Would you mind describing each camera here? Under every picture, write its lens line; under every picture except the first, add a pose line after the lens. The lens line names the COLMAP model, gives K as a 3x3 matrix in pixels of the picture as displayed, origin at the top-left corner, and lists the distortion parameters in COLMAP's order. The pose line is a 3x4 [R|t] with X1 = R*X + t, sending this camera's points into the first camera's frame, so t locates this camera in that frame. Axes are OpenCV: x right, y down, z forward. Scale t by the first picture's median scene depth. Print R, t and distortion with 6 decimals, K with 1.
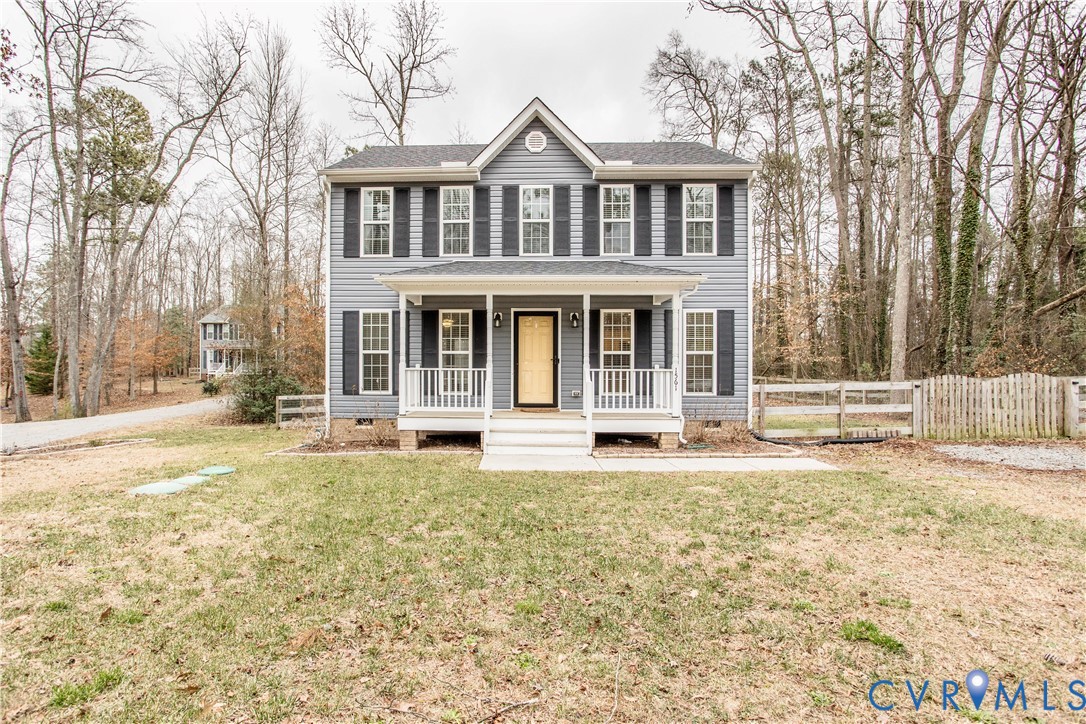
lens RADIAL K [[557.3, 0, 542.5], [0, 557.3, 369.5], [0, 0, 1]] dist [-0.037591, 0.012890]
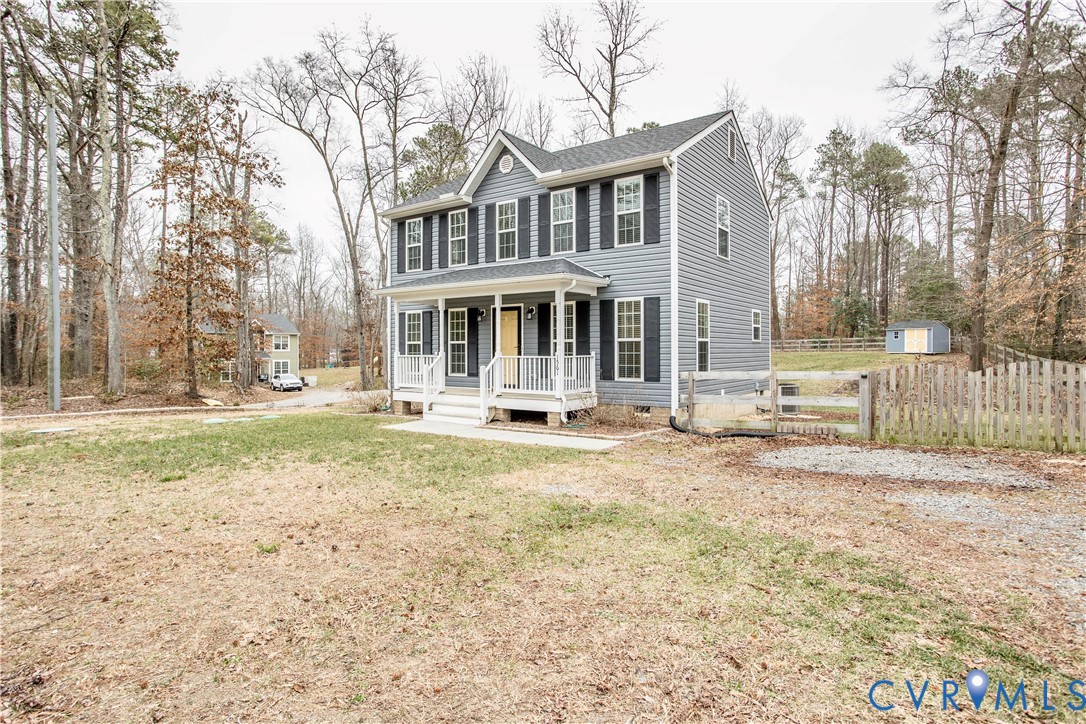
lens RADIAL K [[618.7, 0, 543.3], [0, 618.7, 353.2], [0, 0, 1]] dist [-0.024567, 0.000742]
pose [[0.823438, -0.002775, -0.567399, 0.803882], [-0.002119, 0.999966, -0.007965, 0.003982], [0.567402, 0.007761, 0.823404, -0.038900]]
